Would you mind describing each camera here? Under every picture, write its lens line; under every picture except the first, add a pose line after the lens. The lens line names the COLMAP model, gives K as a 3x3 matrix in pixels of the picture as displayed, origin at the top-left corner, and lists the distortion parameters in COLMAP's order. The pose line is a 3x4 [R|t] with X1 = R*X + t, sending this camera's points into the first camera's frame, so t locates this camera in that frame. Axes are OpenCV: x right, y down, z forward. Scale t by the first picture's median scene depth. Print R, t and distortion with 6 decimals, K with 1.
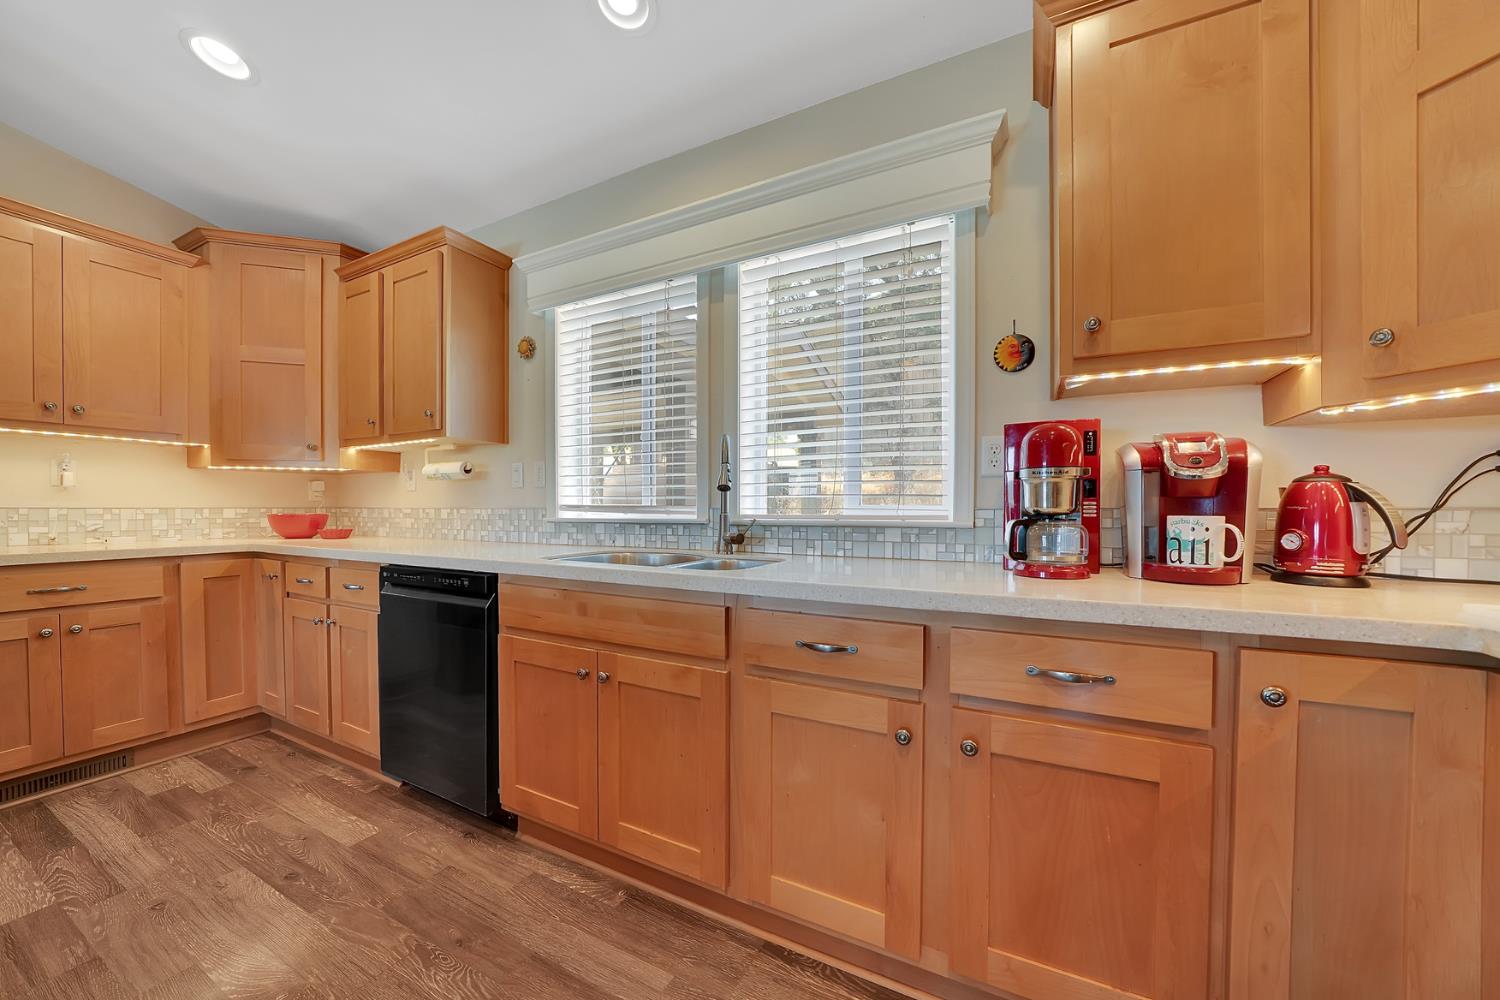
lens RADIAL K [[527.9, 0, 752.0], [0, 527.9, 517.0], [0, 0, 1]] dist [-0.022546, 0.001667]
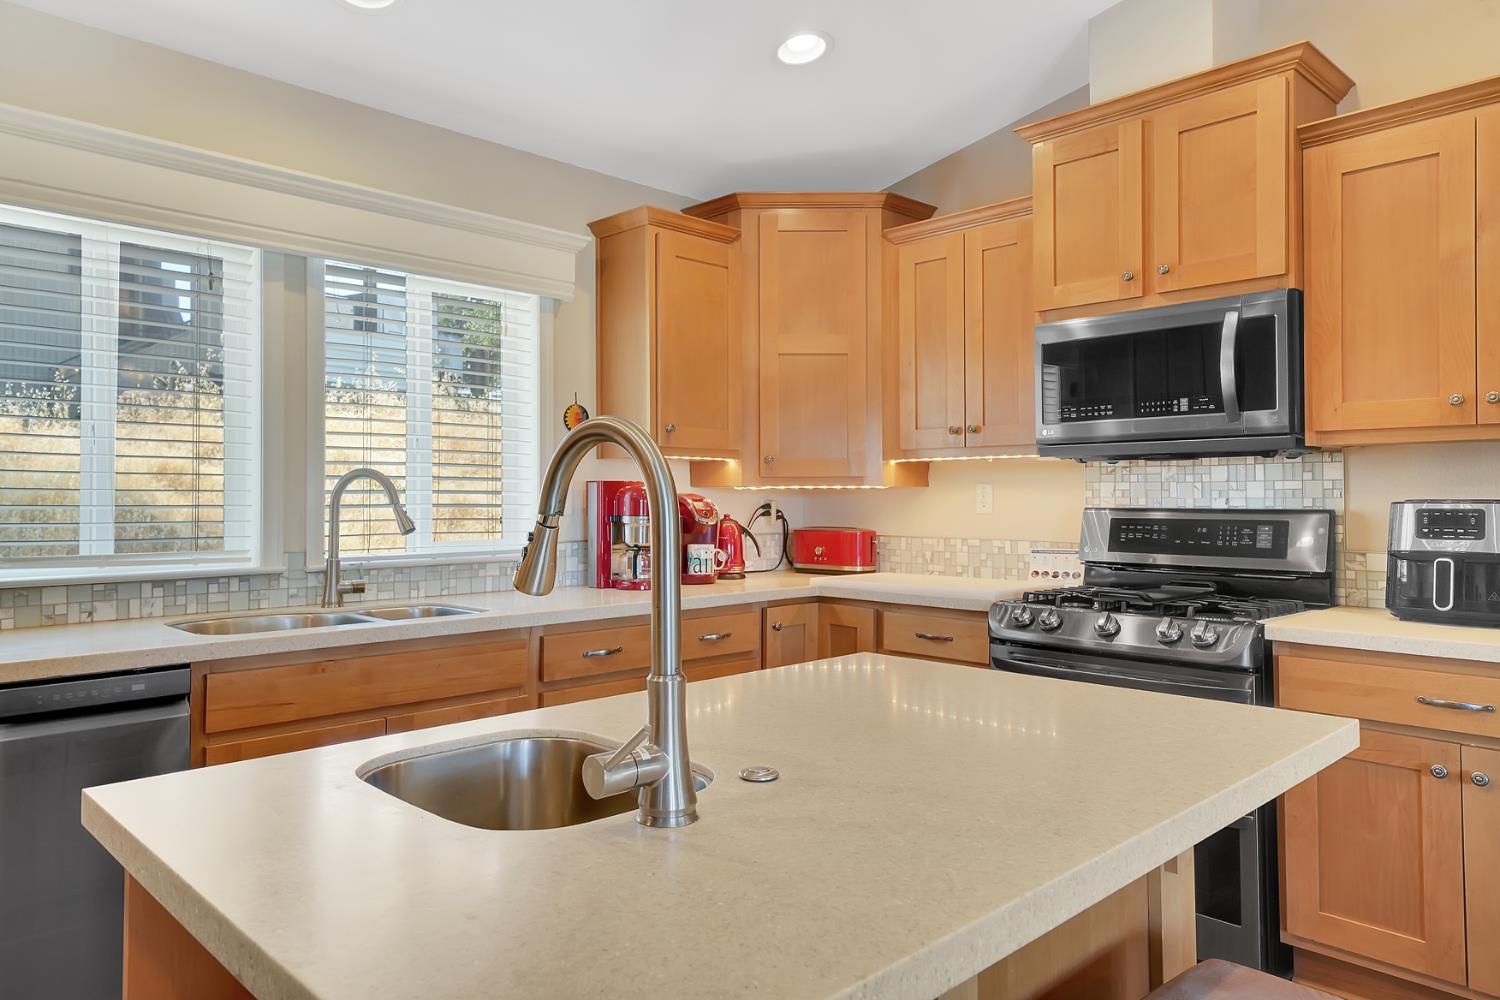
lens RADIAL K [[1030.3, 0, 735.3], [0, 1030.3, 481.6], [0, 0, 1]] dist [0.054297, 0.005589]
pose [[0.321622, 0.014922, 0.946751, -1.606502], [0.019652, 0.999555, -0.022430, -0.089930], [-0.946664, 0.025819, 0.321185, -0.147732]]
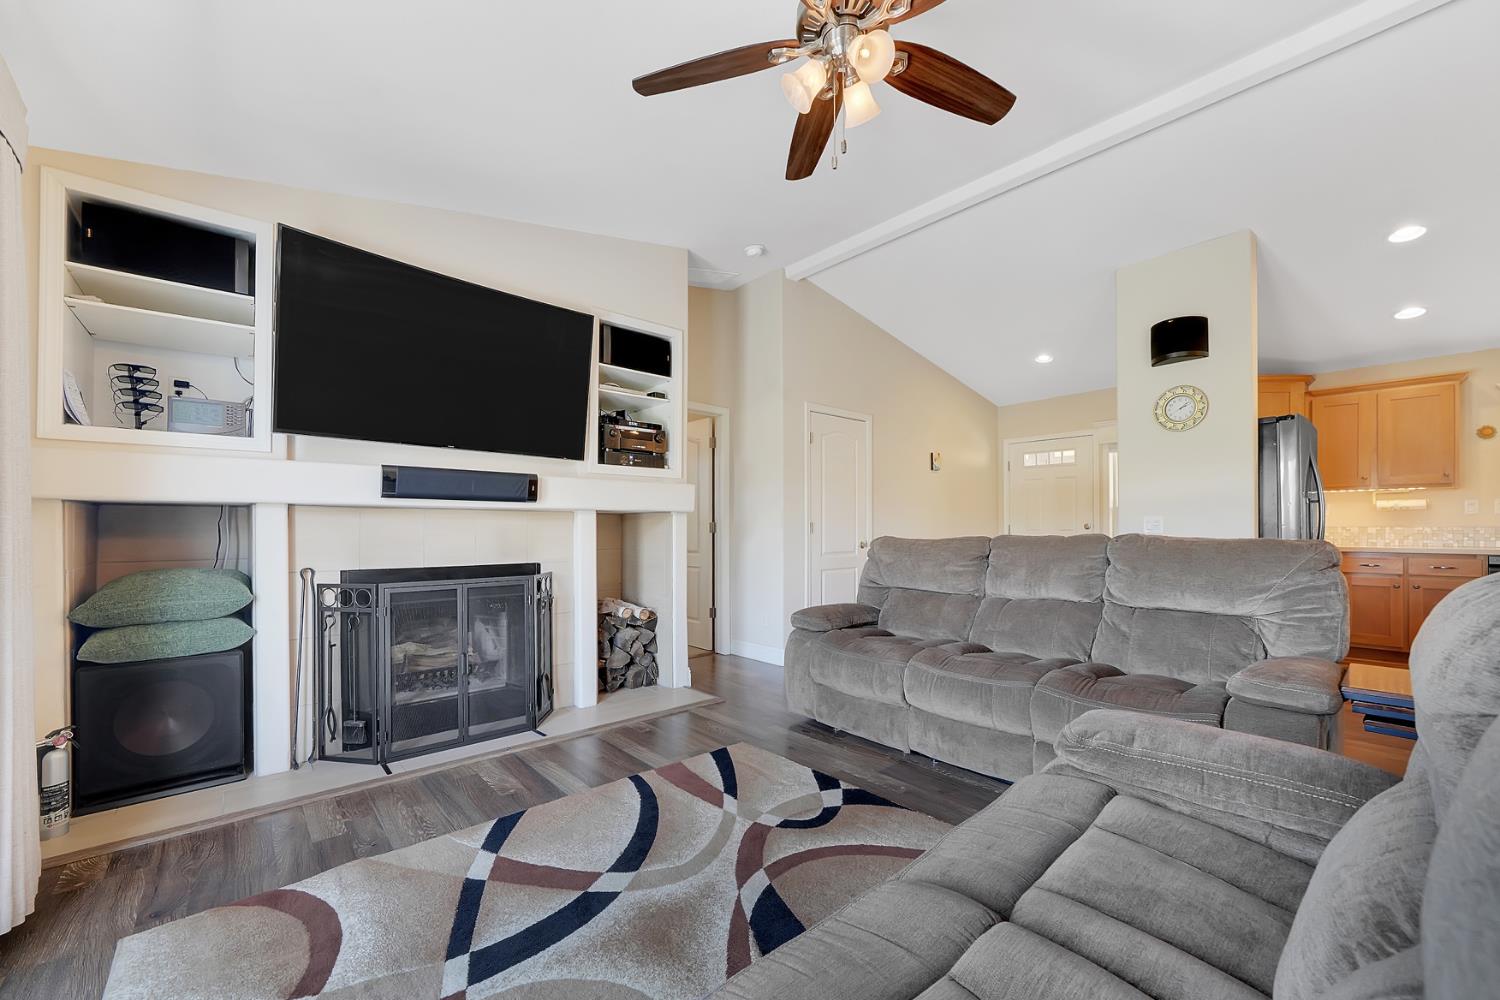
lens RADIAL K [[592.2, 0, 755.8], [0, 592.2, 523.5], [0, 0, 1]] dist [-0.007446, -0.000375]
pose [[0.932808, -0.007083, -0.360304, -2.863179], [-0.001179, 0.999742, -0.022703, 0.027997], [0.360372, 0.021602, 0.932559, -2.343907]]
